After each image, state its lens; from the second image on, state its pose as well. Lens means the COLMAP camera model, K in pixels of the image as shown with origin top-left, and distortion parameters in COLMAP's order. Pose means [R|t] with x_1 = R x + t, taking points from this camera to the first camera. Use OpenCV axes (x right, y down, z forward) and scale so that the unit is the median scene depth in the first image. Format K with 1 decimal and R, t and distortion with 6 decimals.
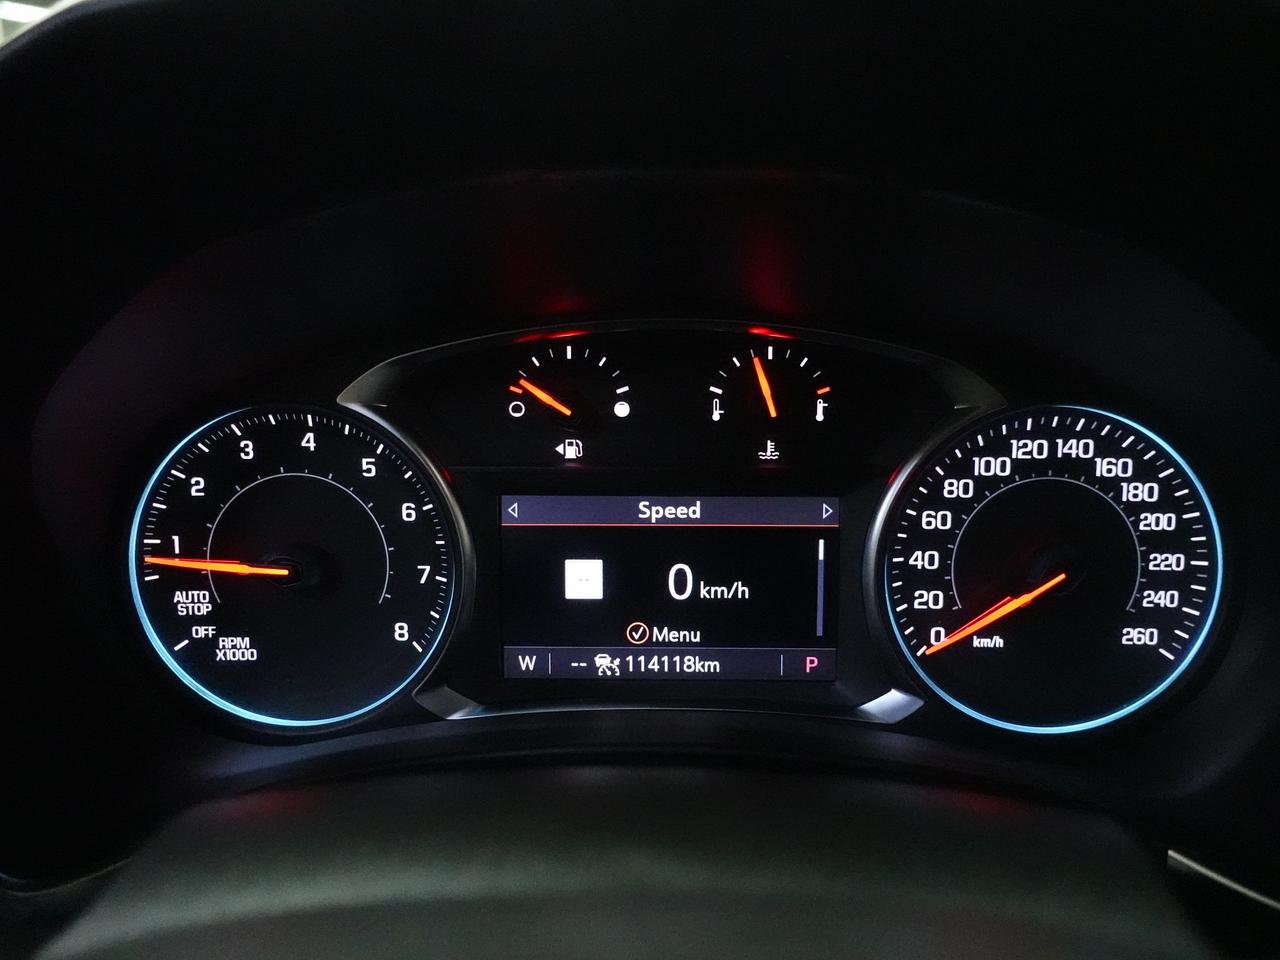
lens RADIAL K [[1007.6, 0, 651.0], [0, 1007.6, 485.2], [0, 0, 1]] dist [-0.004691, -0.002752]
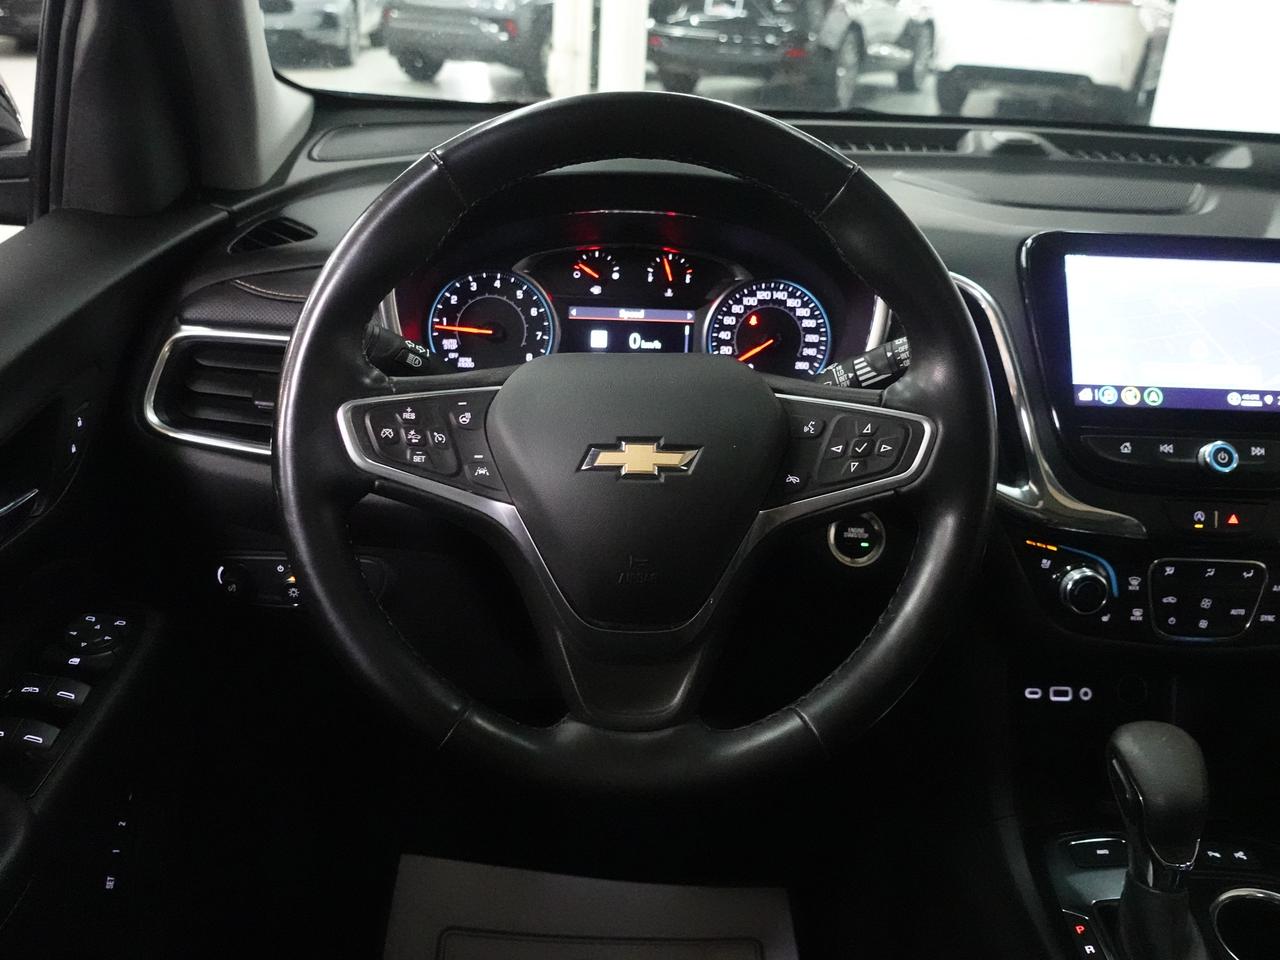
lens RADIAL K [[1229.1, 0, 632.2], [0, 1229.1, 478.3], [0, 0, 1]] dist [-0.016879, 0.000000]
pose [[0.997290, 0.020333, 0.070708, -0.205372], [-0.028757, 0.992329, 0.120236, 0.066784], [-0.067721, -0.121943, 0.990224, -2.331148]]
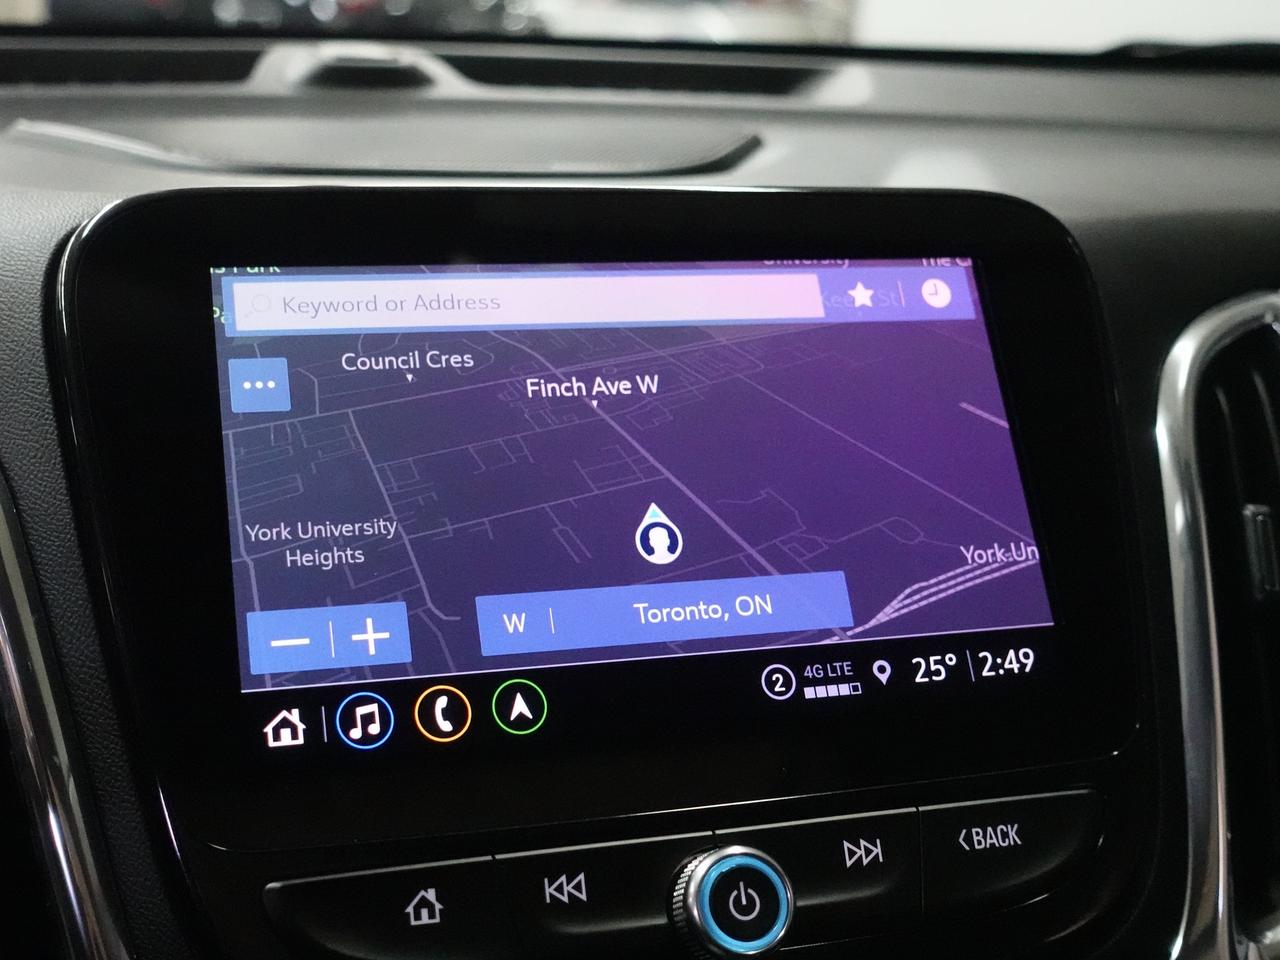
lens RADIAL K [[1703.5, 0, 637.7], [0, 1703.5, 480.3], [0, 0, 1]] dist [-0.031517, 0.000000]
pose [[0.948518, -0.055655, 0.311794, 0.950139], [0.055451, 0.998416, 0.009527, 0.019517], [-0.311830, 0.008253, 0.950102, -0.679249]]
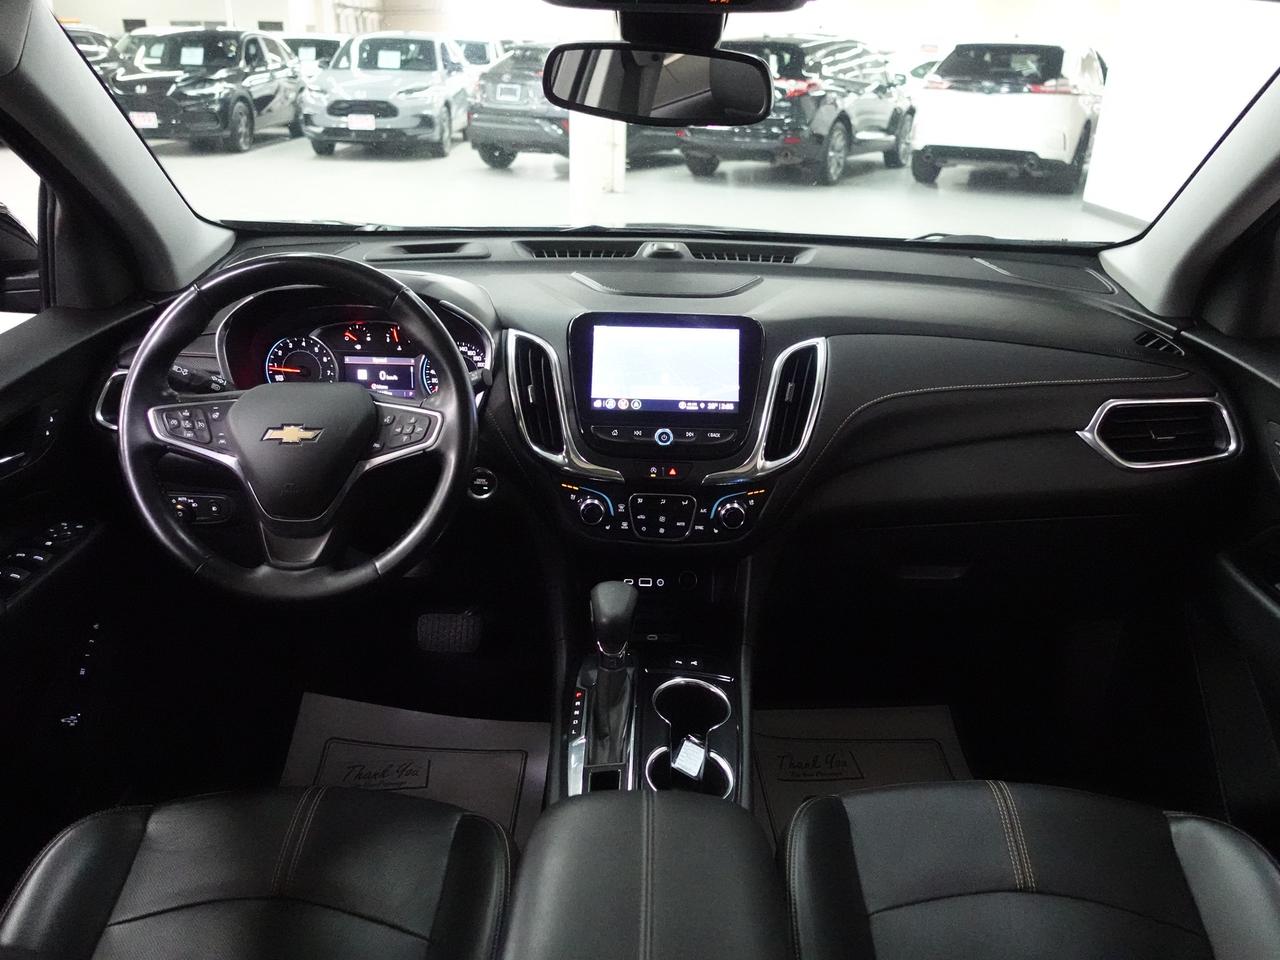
lens RADIAL K [[1019.0, 0, 635.1], [0, 1019.0, 482.6], [0, 0, 1]] dist [-0.001583, -0.004956]
pose [[0.999777, 0.020554, 0.004818, 1.222354], [-0.020979, 0.992784, 0.118070, 0.005952], [-0.002357, -0.118145, 0.992994, -3.880611]]
